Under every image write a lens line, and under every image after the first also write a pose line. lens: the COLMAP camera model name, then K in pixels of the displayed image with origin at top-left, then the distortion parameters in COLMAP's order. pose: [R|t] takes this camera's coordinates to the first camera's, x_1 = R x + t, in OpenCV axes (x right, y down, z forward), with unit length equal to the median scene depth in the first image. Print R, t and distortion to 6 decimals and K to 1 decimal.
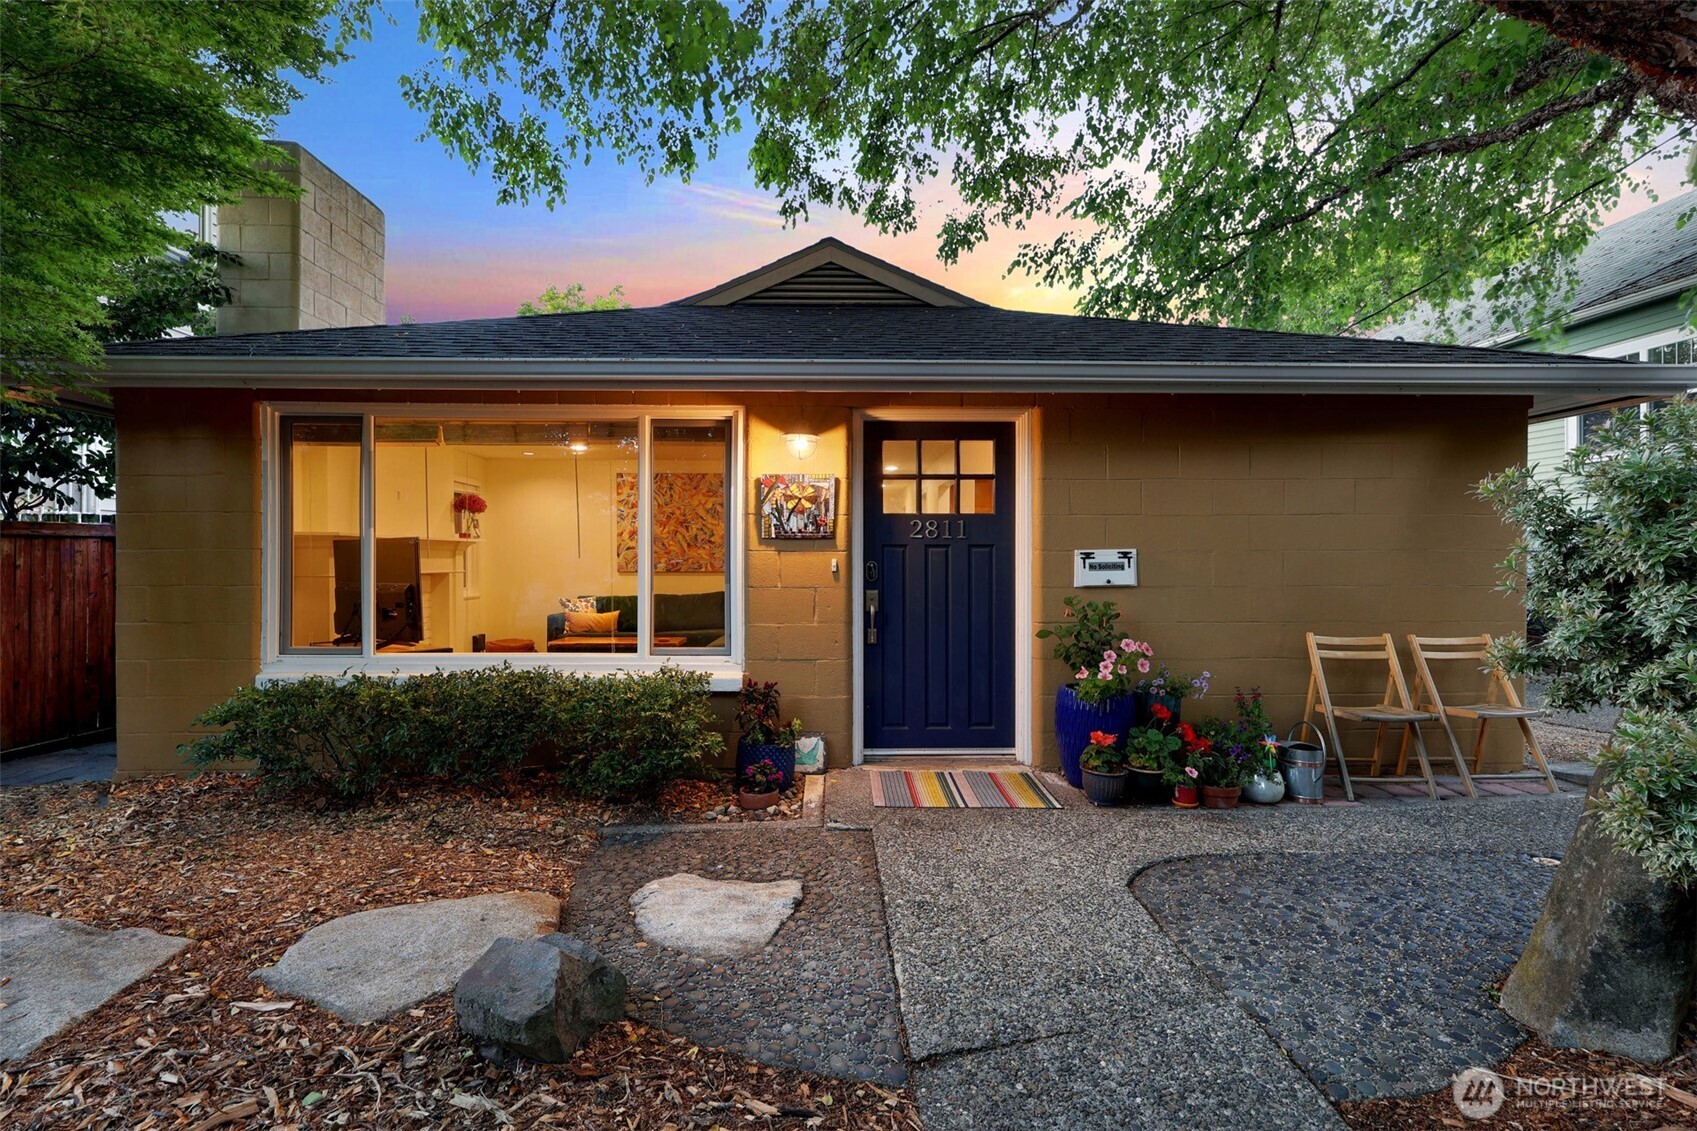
lens RADIAL K [[771.4, 0, 853.7], [0, 771.4, 557.1], [0, 0, 1]] dist [-0.001400, -0.000454]
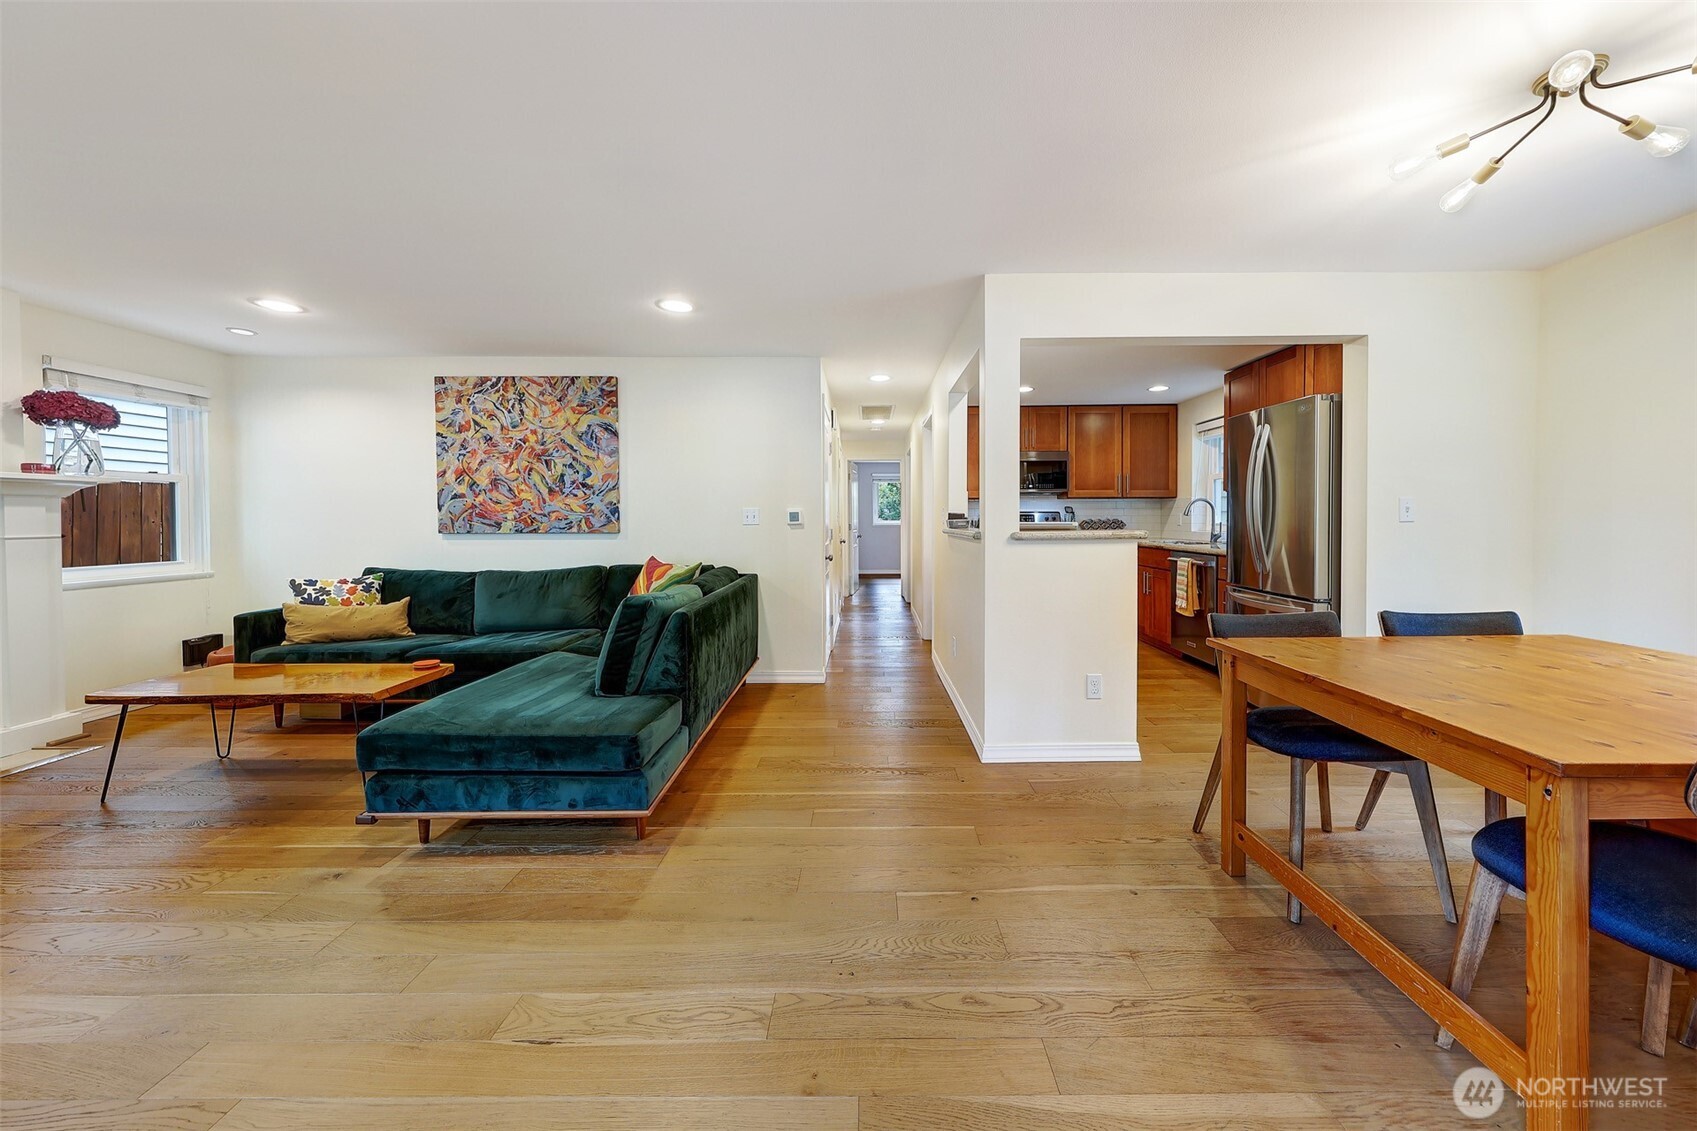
lens RADIAL K [[582.8, 0, 863.2], [0, 582.8, 526.3], [0, 0, 1]] dist [0.000060, -0.000002]
pose [[0.999751, -0.003986, -0.021950, 0.095480], [0.004382, 0.999828, 0.018001, 0.010981], [0.021875, -0.018093, 0.999597, 0.993063]]
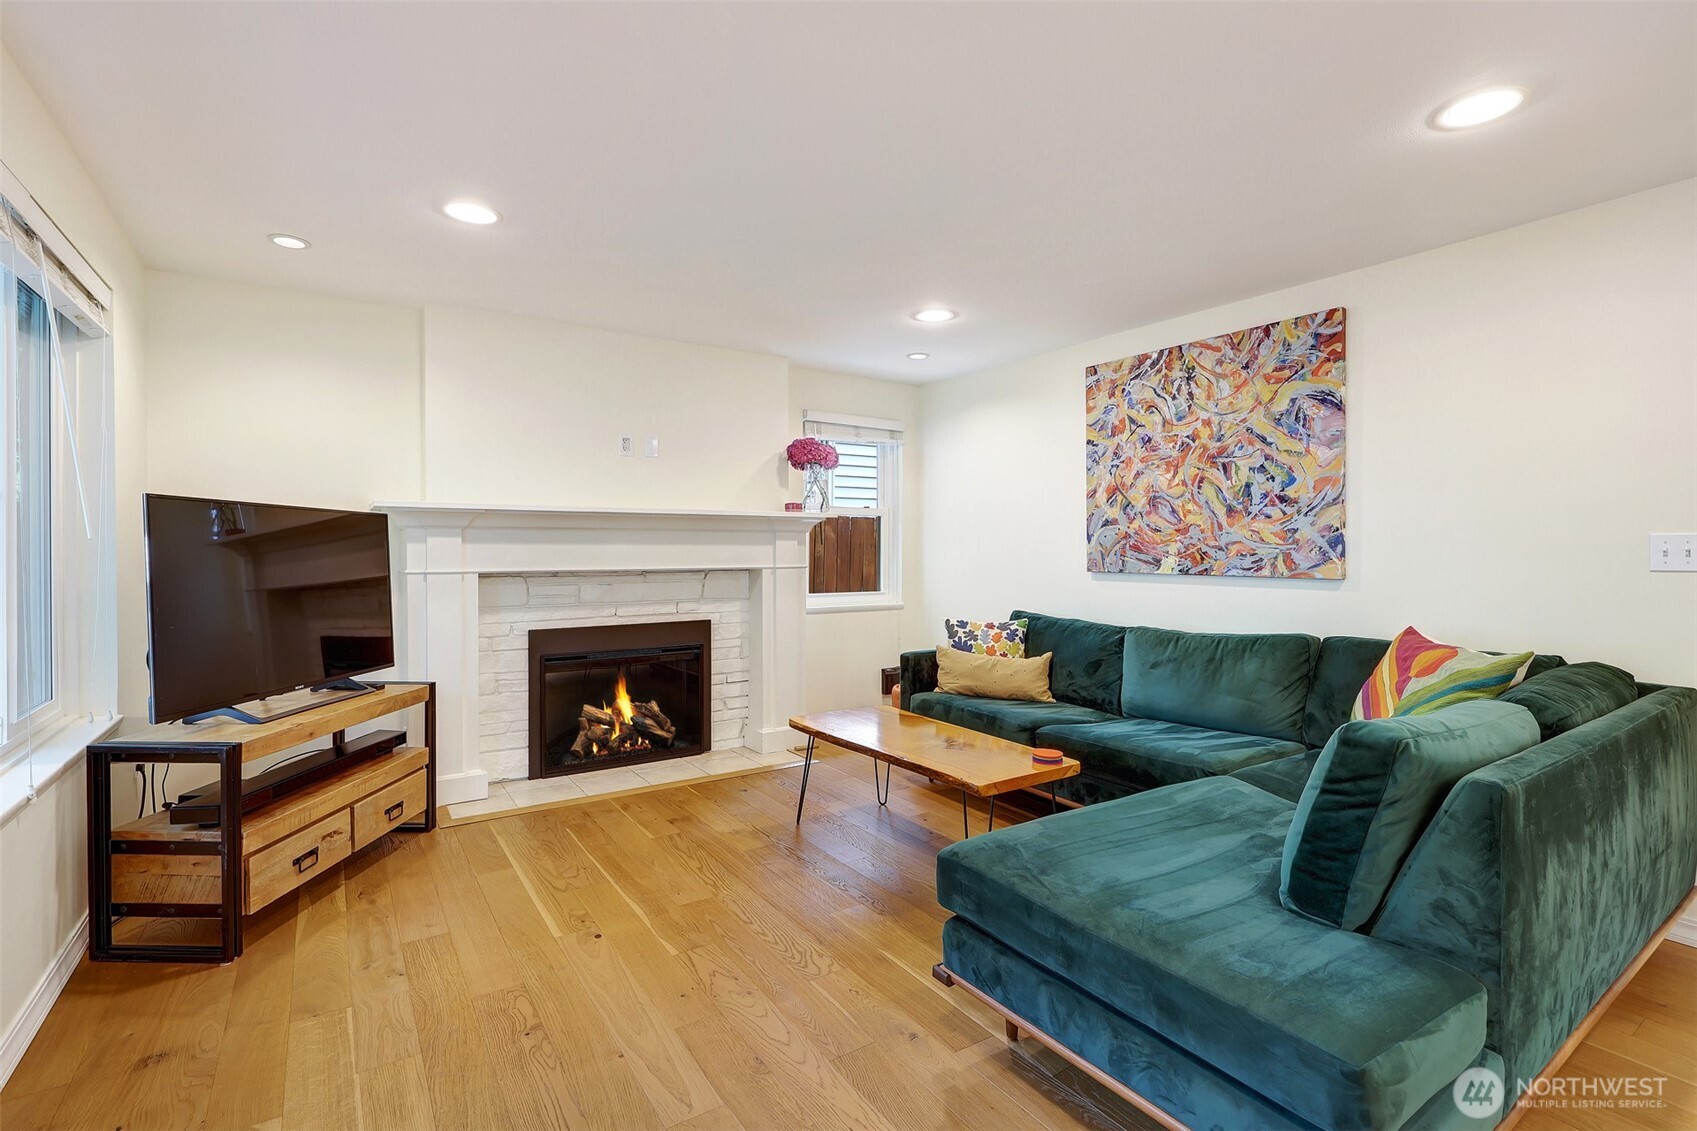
lens RADIAL K [[771.4, 0, 853.7], [0, 771.4, 557.1], [0, 0, 1]] dist [-0.001400, -0.000454]
pose [[0.544795, 0.007638, -0.838535, 0.034083], [0.002589, 0.999938, 0.010790, 0.007472], [0.838565, -0.008049, 0.544742, 1.148857]]
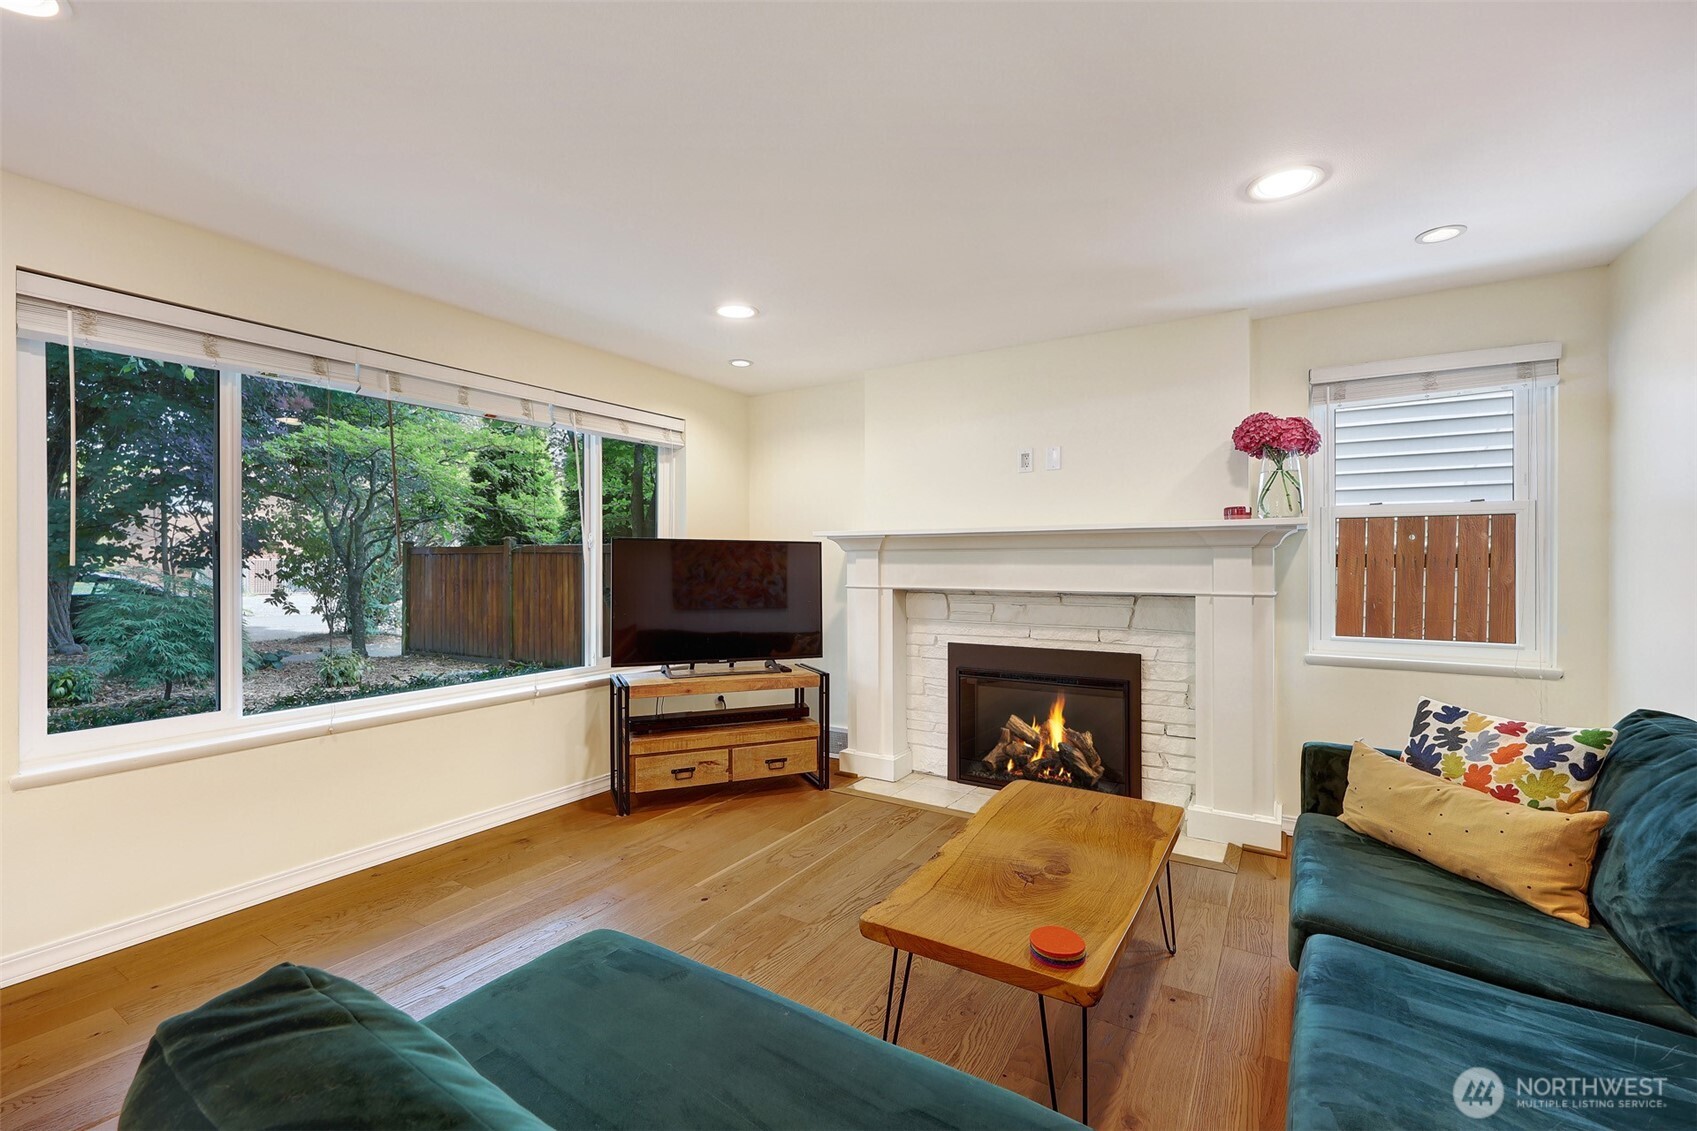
lens RADIAL K [[729.8, 0, 848.5], [0, 729.8, 565.5], [0, 0, 1]] dist [-0.001045, -0.000063]
pose [[-0.545865, 0.000128, -0.837873, -0.065954], [0.000398, 1.000000, -0.000106, 0.003171], [0.837873, -0.000392, -0.545865, 1.676165]]
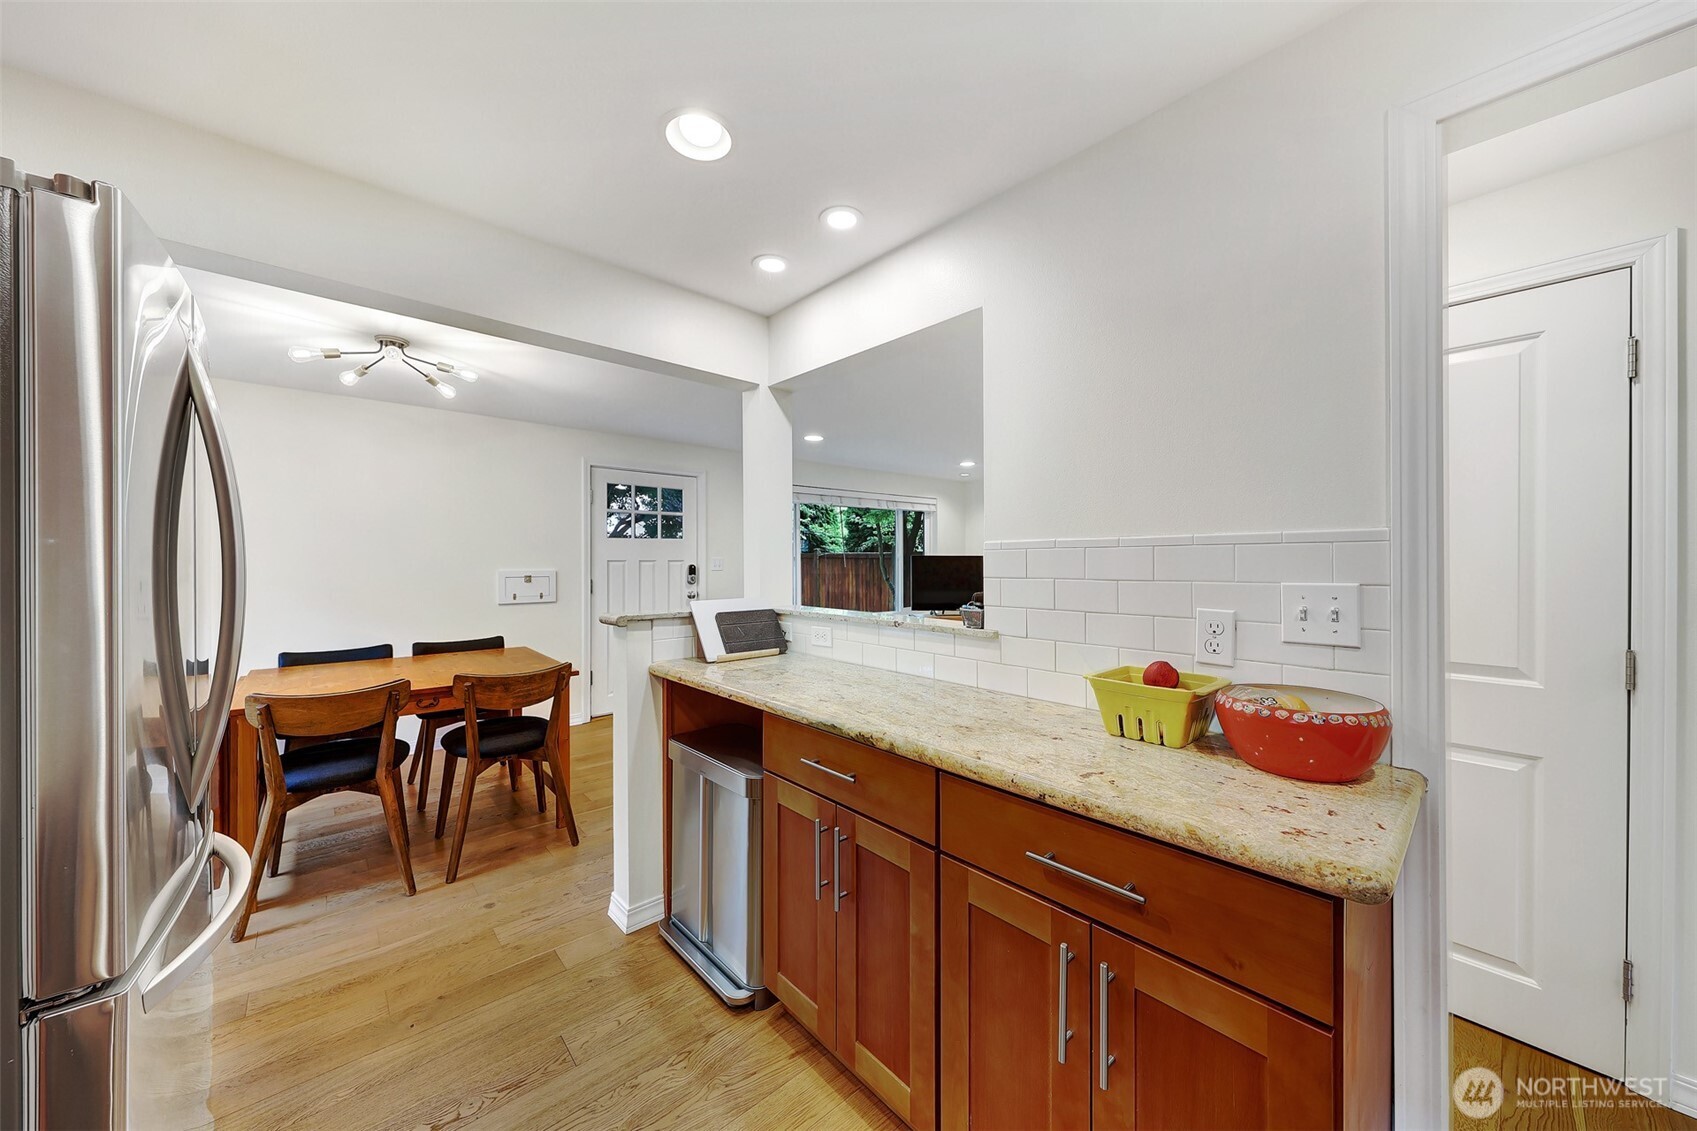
lens RADIAL K [[605.1, 0, 839.8], [0, 605.1, 557.1], [0, 0, 1]] dist [-0.000463, -0.000204]
pose [[-0.765017, -0.001877, -0.644007, 0.511186], [0.003235, 0.999972, -0.006756, -0.013957], [0.644002, -0.007252, -0.764989, 2.067816]]
